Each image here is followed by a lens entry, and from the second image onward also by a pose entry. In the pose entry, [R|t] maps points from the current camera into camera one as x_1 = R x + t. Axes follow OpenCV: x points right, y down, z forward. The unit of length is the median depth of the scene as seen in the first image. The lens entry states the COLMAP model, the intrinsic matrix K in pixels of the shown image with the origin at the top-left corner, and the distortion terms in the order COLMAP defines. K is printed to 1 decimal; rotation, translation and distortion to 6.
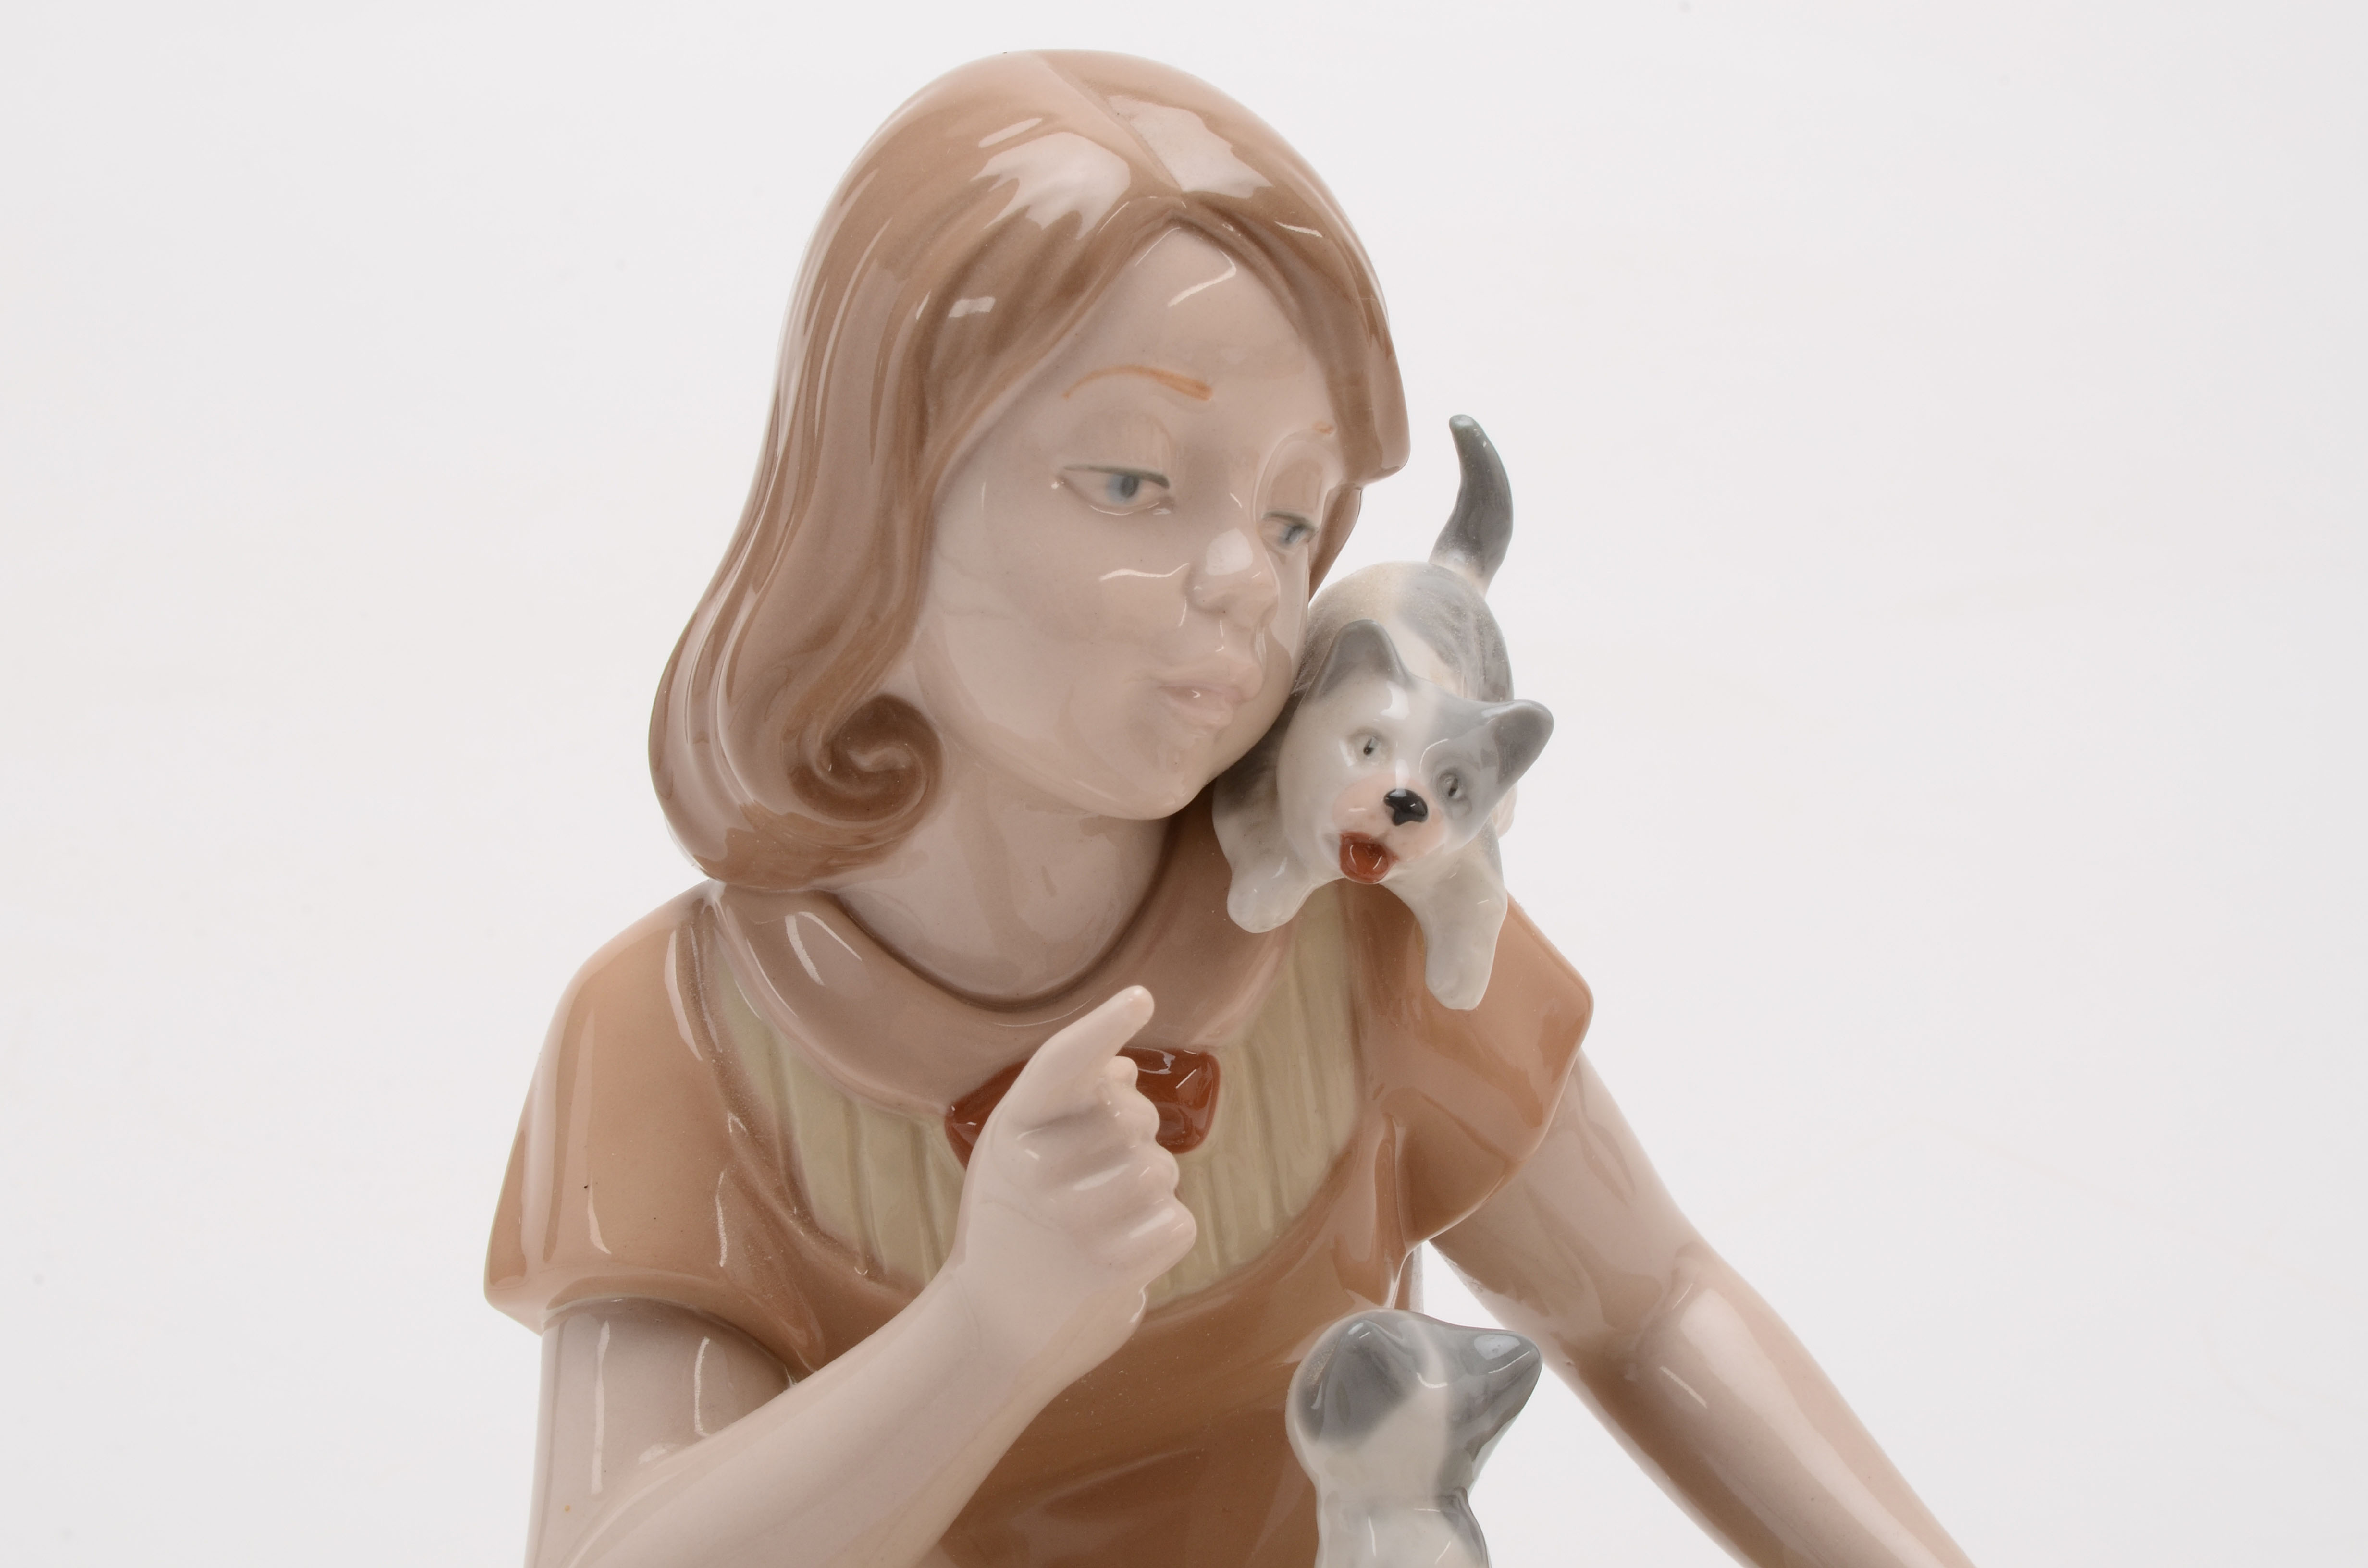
lens RADIAL K [[6543.6, 0, 1177.3], [0, 6543.6, 791.5], [0, 0, 1]] dist [0.127862, 0.000000]
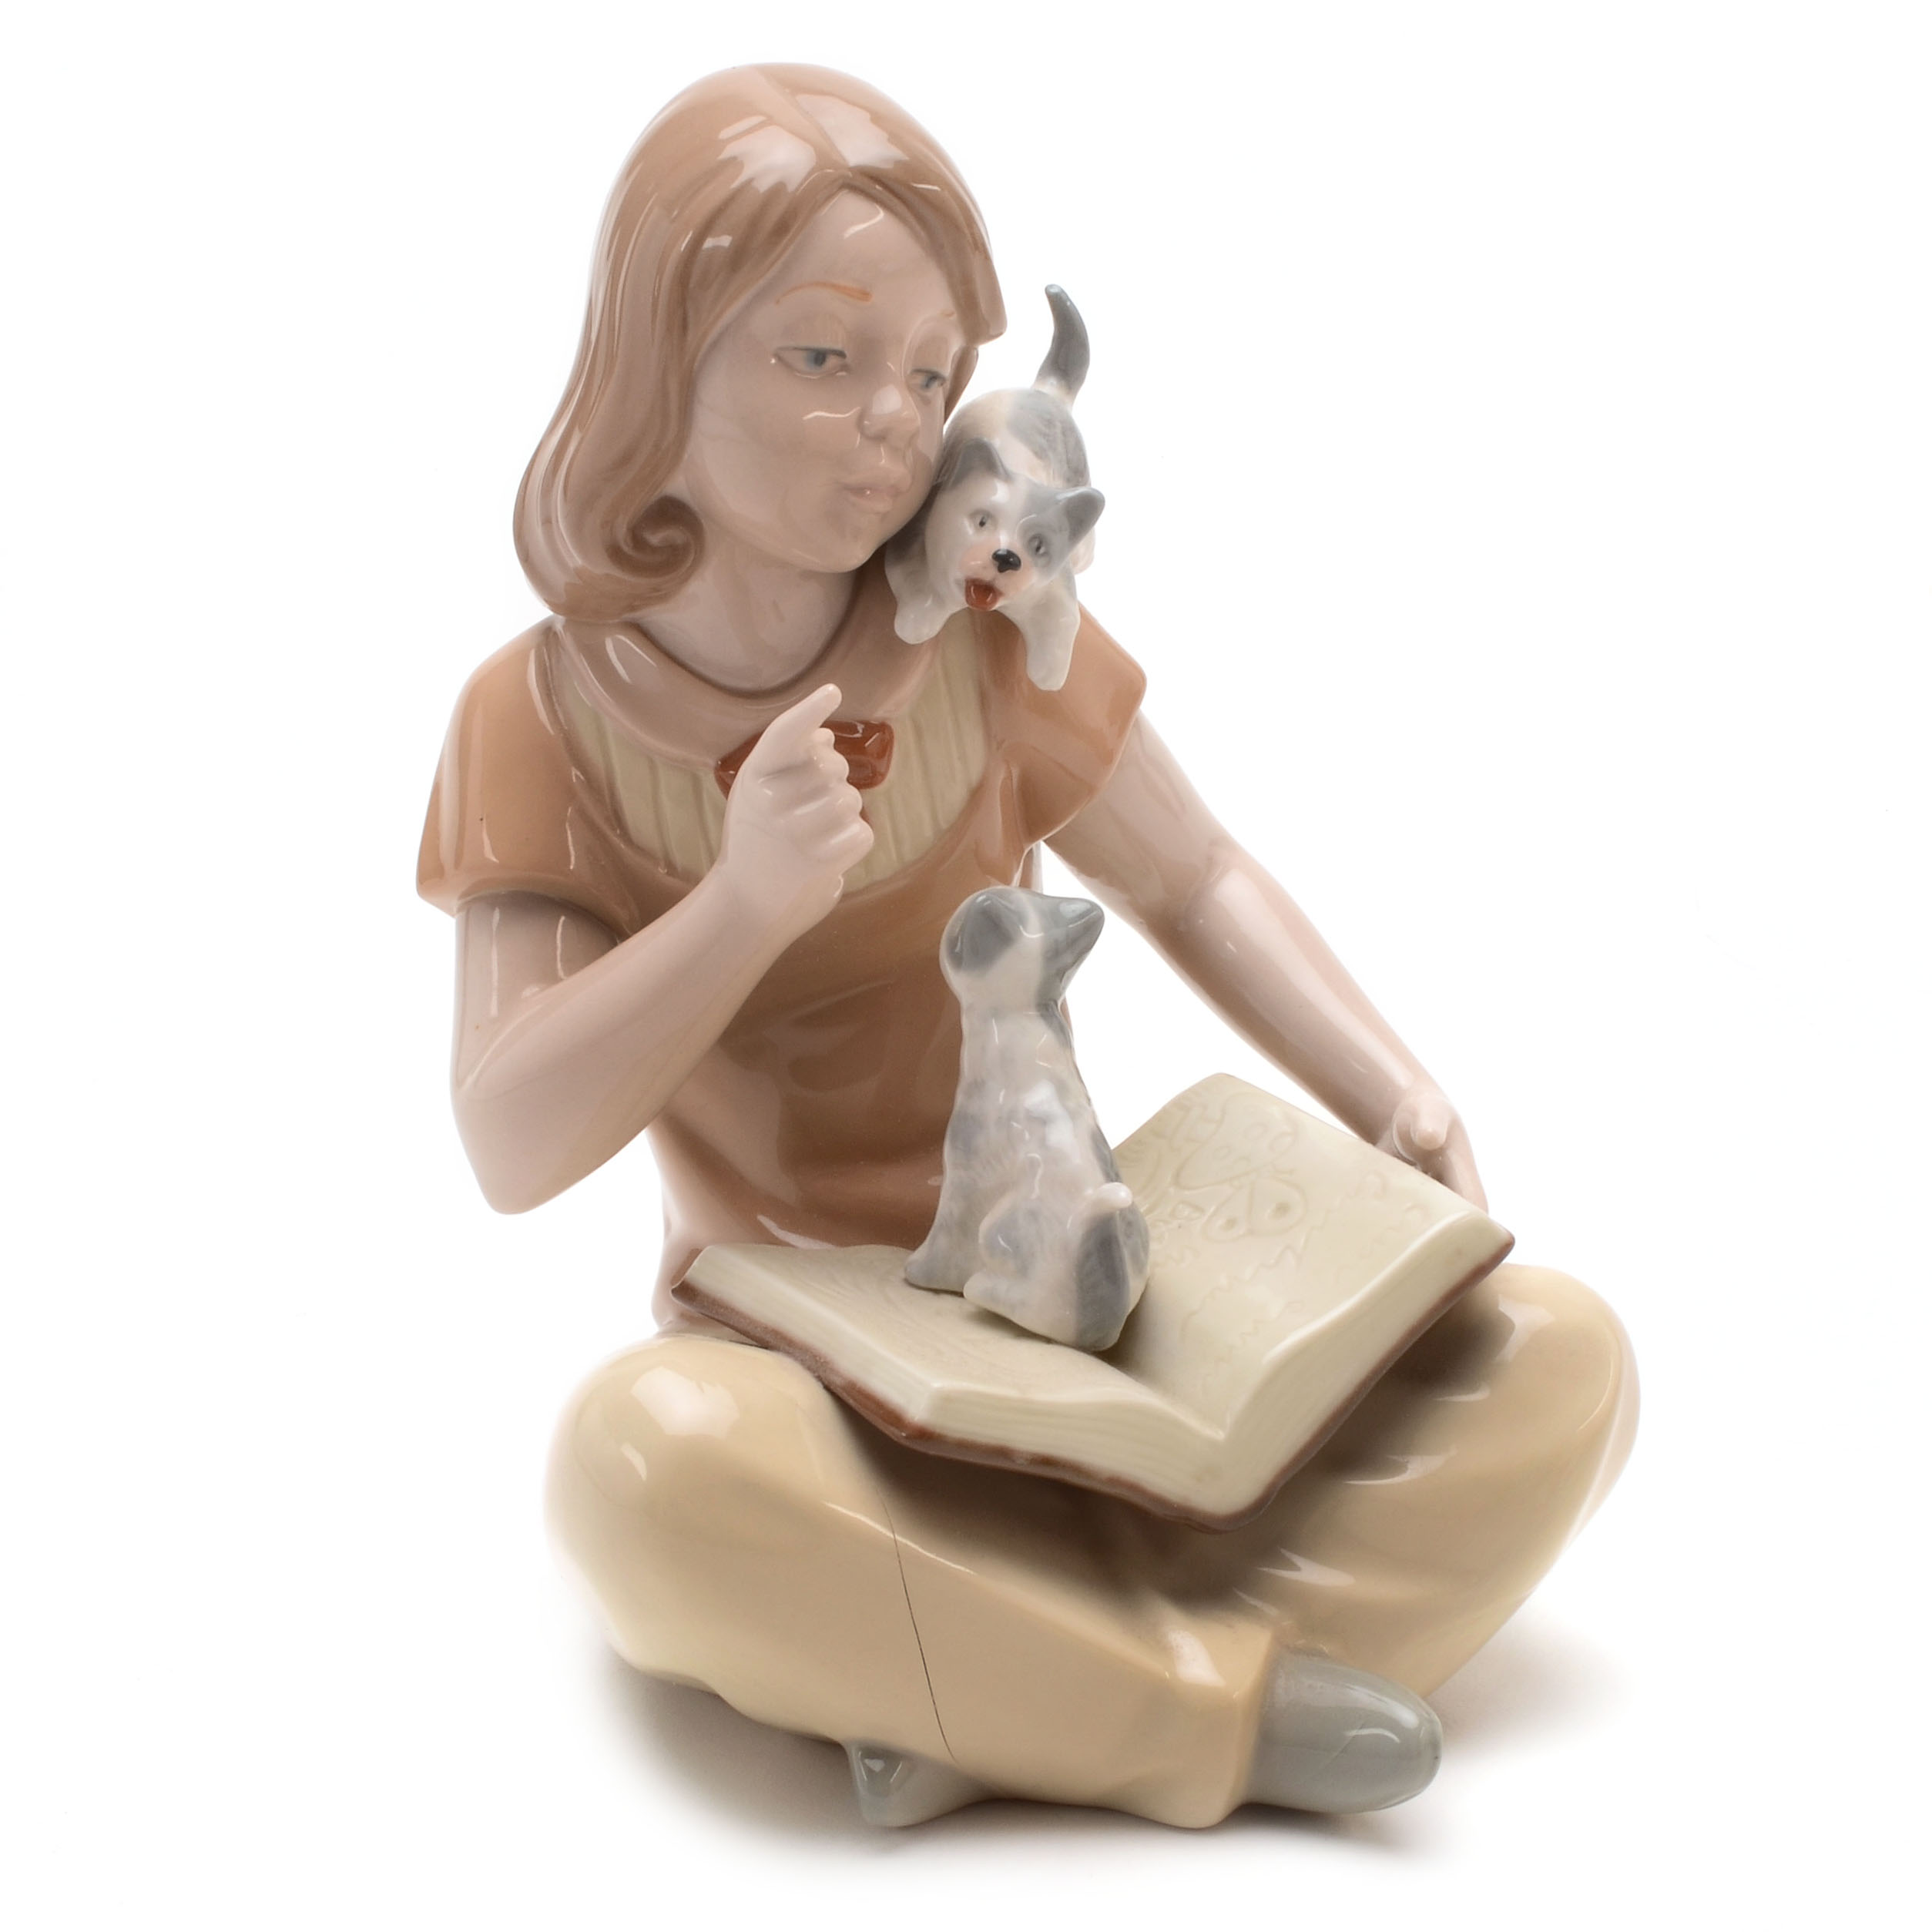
lens RADIAL K [[5185.5, 0, 964.5], [0, 5185.5, 962.5], [0, 0, 1]] dist [-0.065403, 0.000000]
pose [[0.999669, -0.024701, 0.007144, 0.013560], [0.023955, 0.995627, 0.090297, -0.013418], [-0.009343, -0.090096, 0.995889, -0.216233]]
